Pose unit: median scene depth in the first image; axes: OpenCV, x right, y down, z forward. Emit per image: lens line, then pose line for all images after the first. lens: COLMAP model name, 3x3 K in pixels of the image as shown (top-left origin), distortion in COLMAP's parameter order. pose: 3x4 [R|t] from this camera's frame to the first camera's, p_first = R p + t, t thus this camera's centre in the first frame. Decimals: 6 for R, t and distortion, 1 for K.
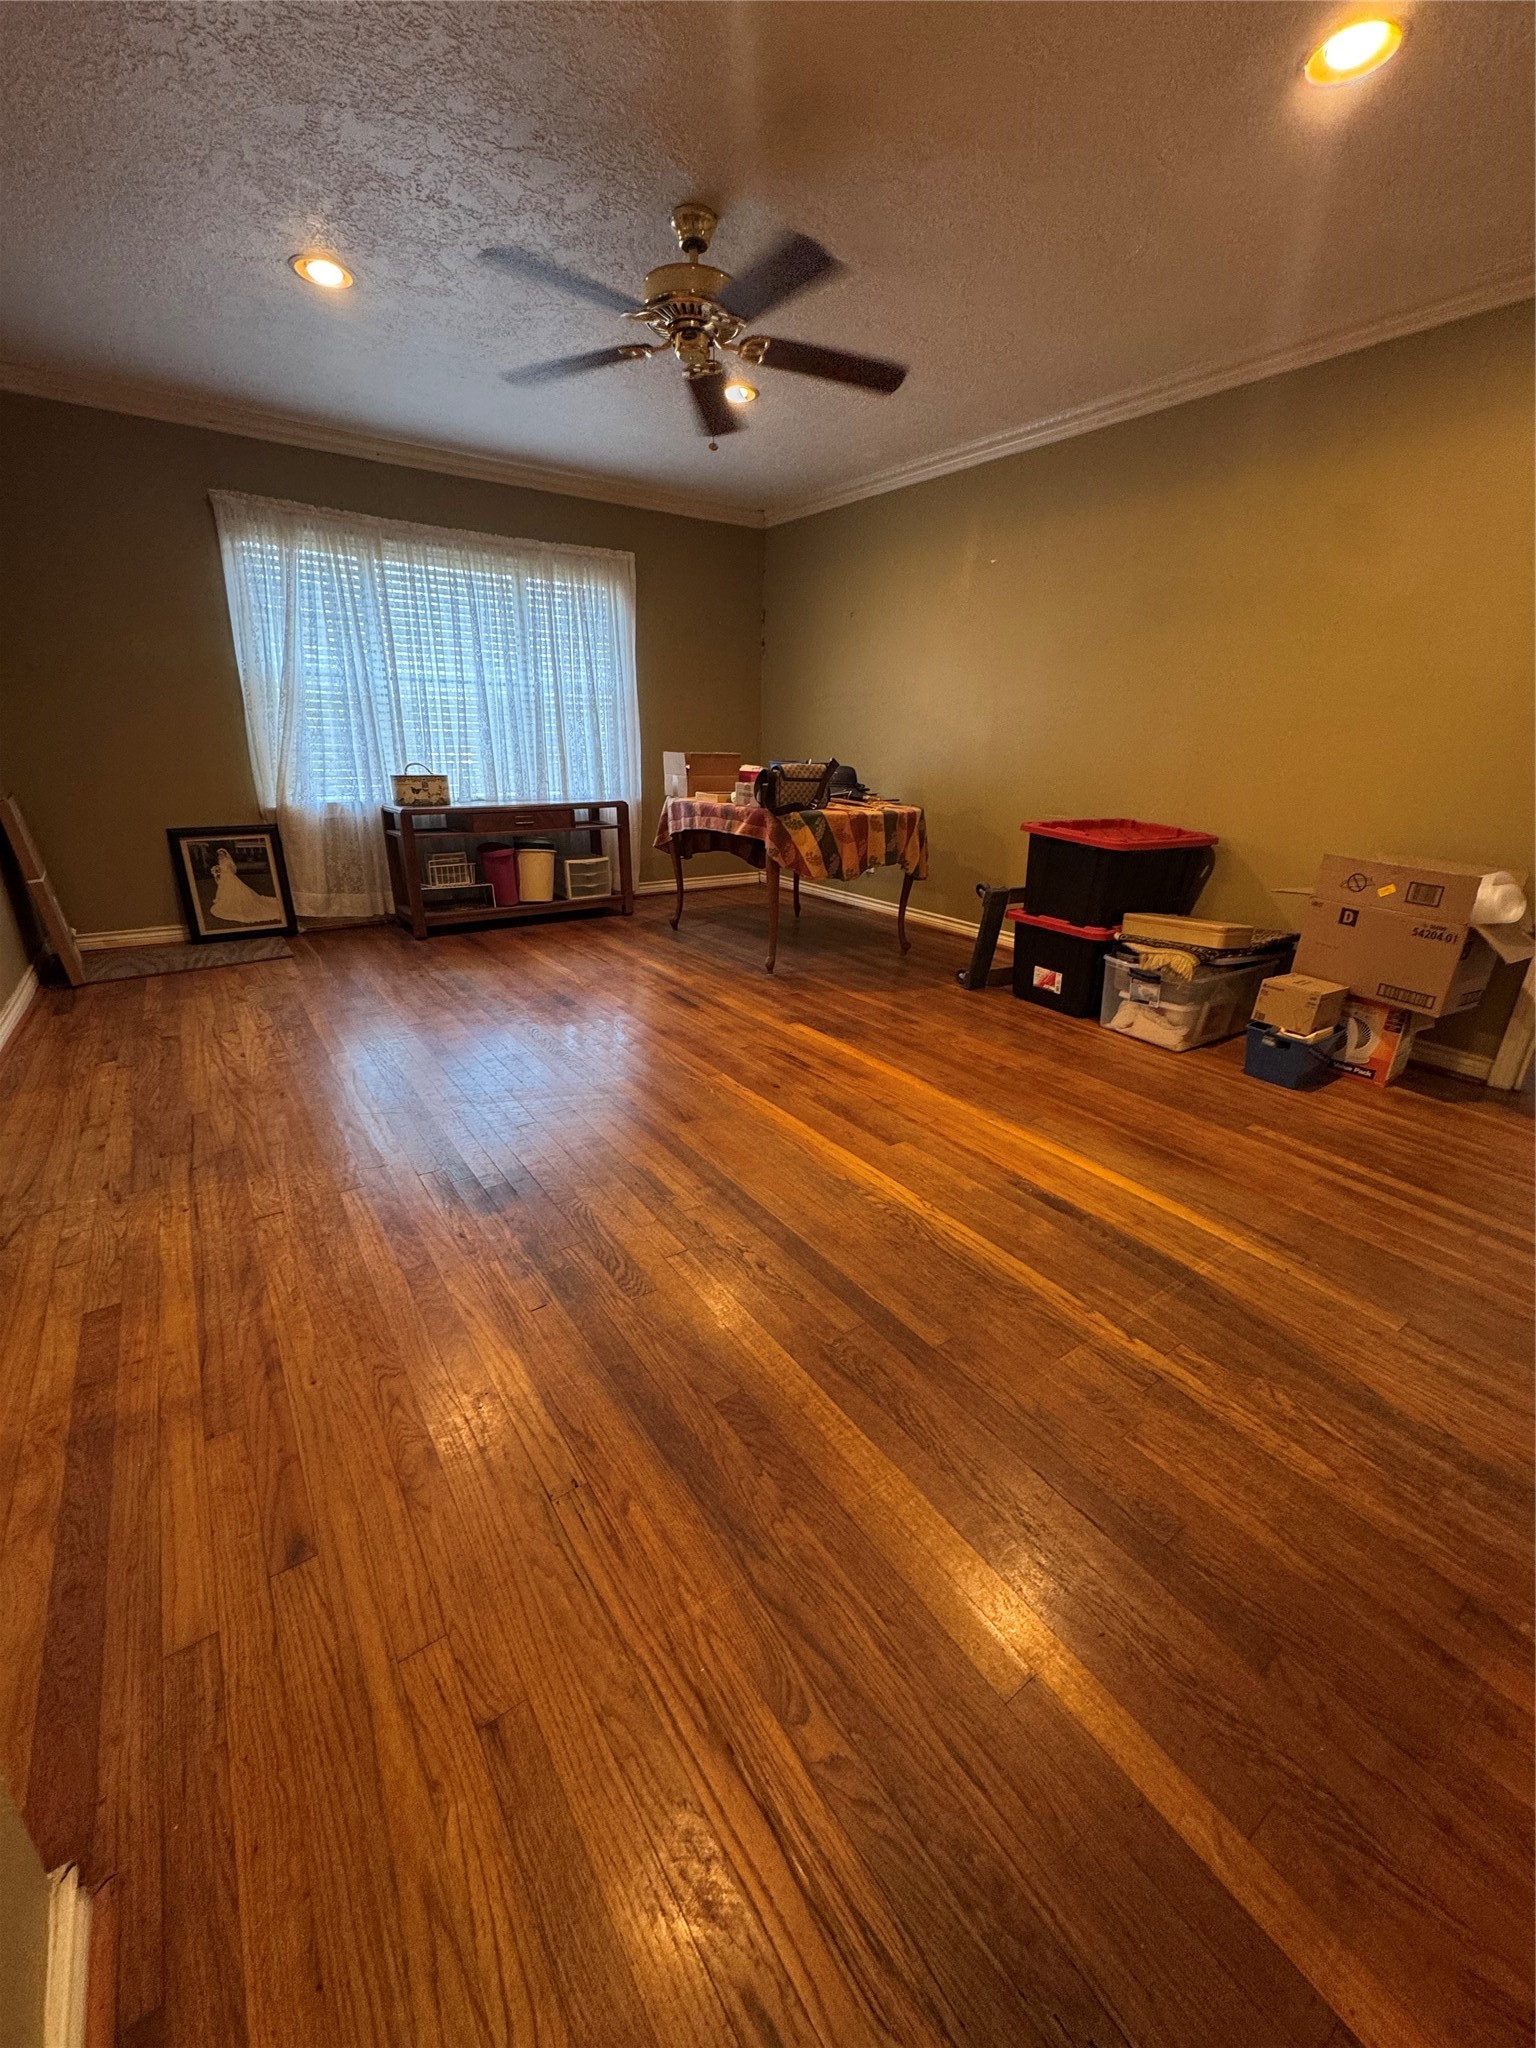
lens RADIAL K [[812.9, 0, 762.5], [0, 812.9, 1018.1], [0, 0, 1]] dist [-0.003752, 0.000632]
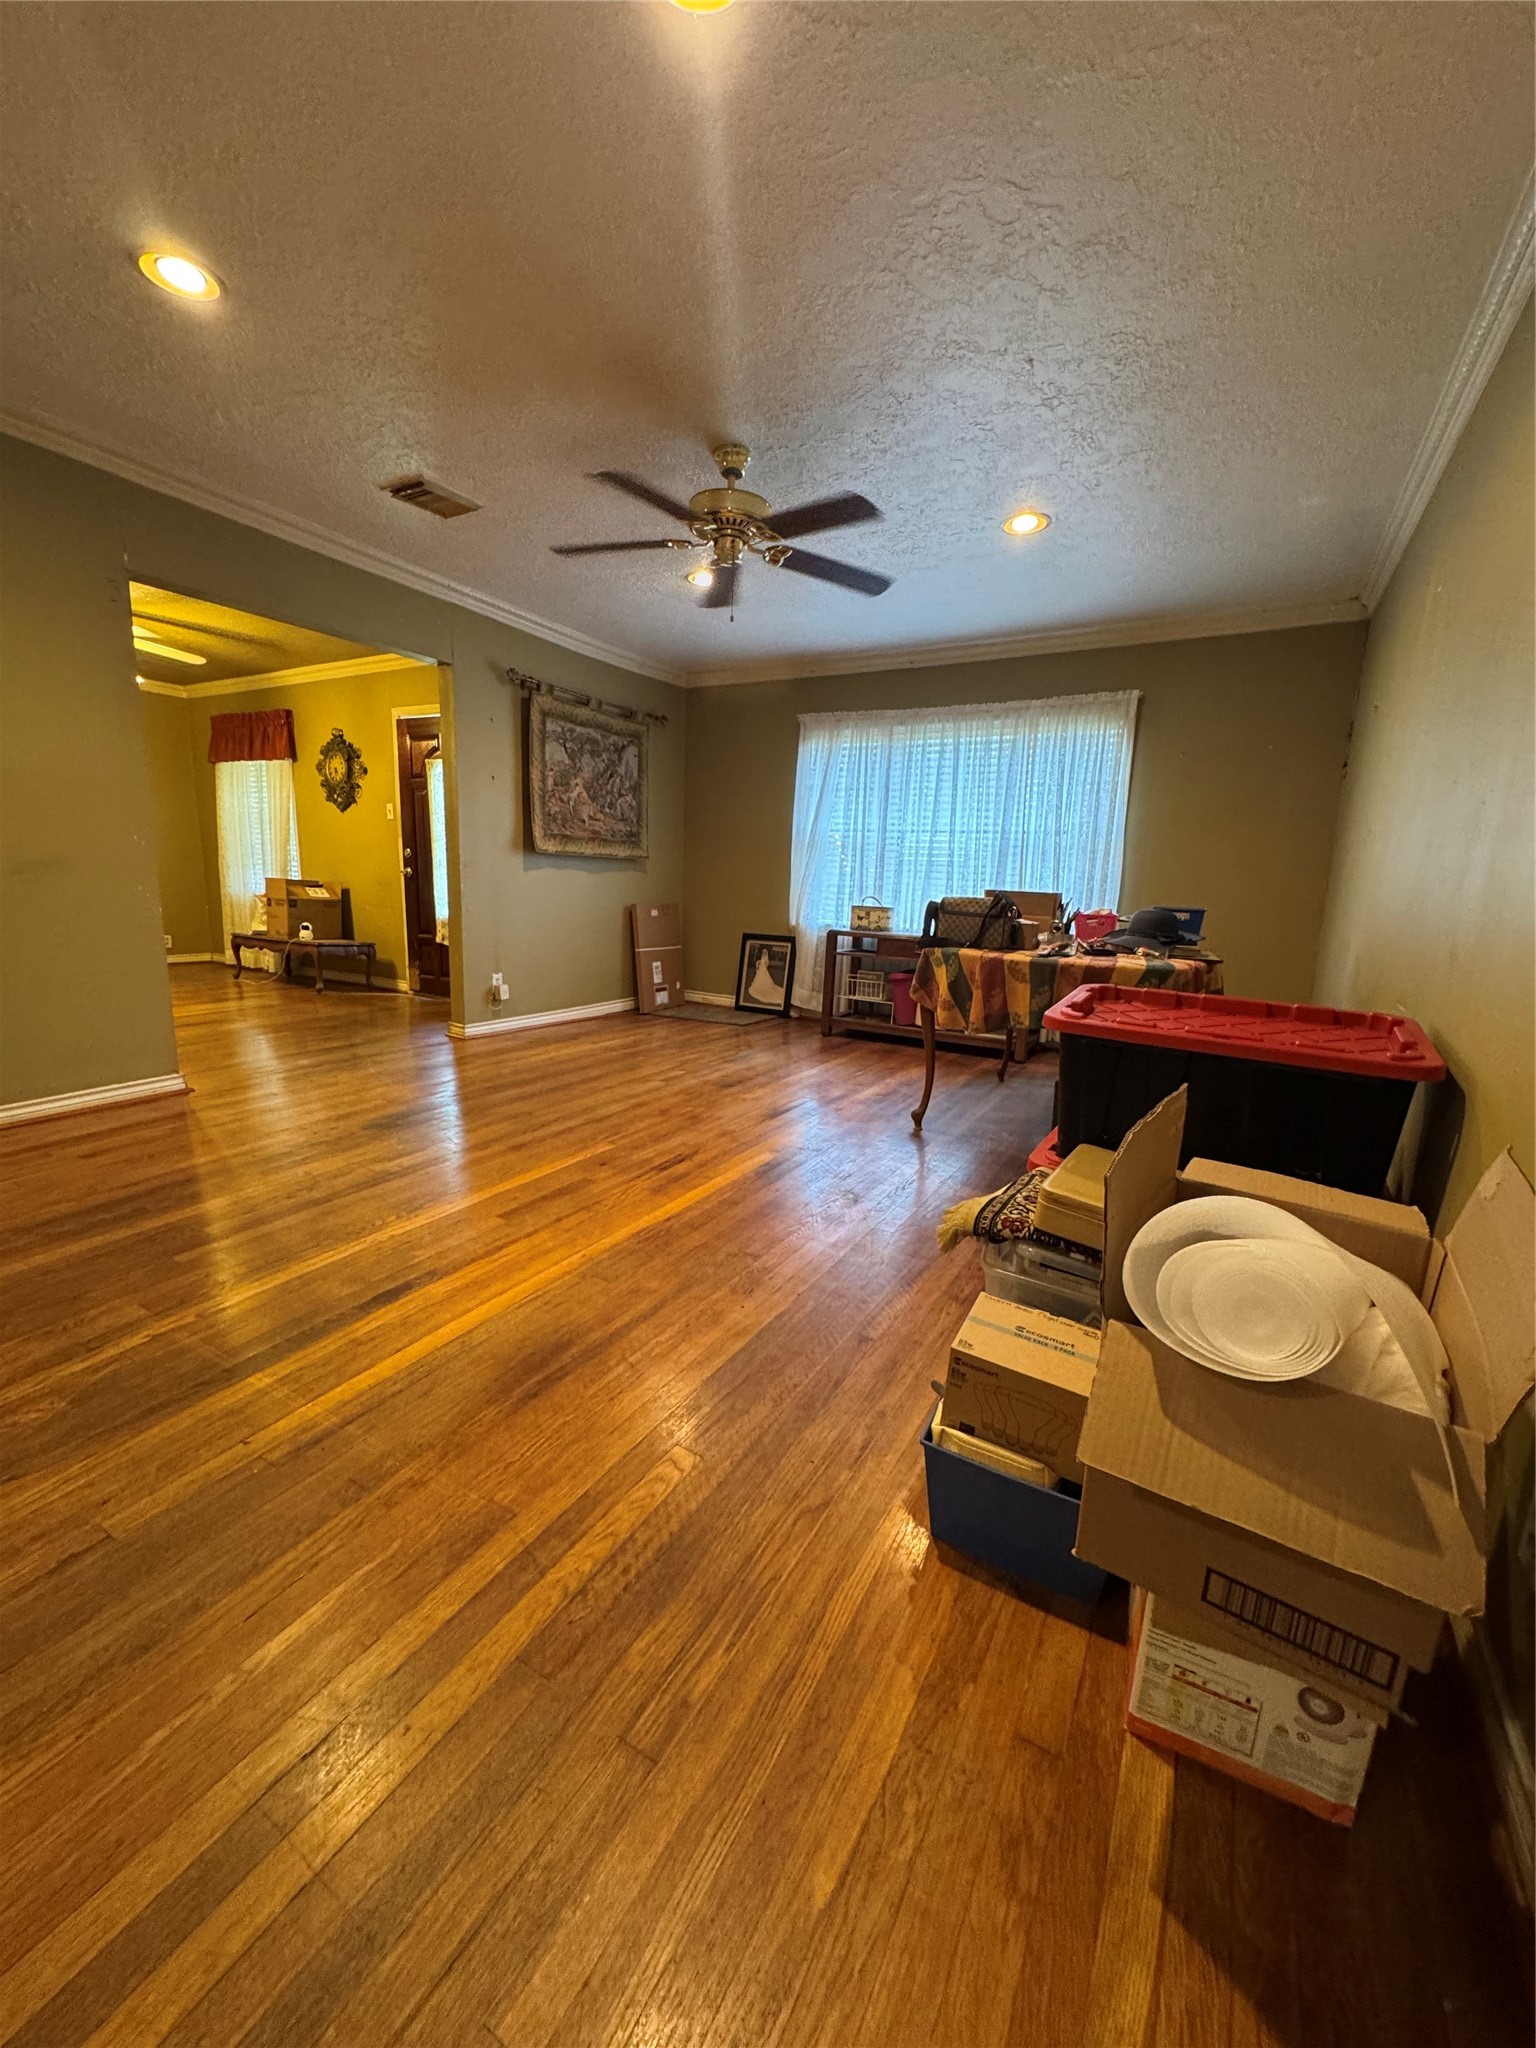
lens RADIAL K [[812.9, 0, 767.6], [0, 812.9, 1012.2], [0, 0, 1]] dist [-0.003752, 0.000632]
pose [[0.425055, 0.147724, -0.893032, 0.697520], [-0.325344, 0.945594, 0.001565, -0.119970], [0.844677, 0.289877, 0.449990, 0.436036]]
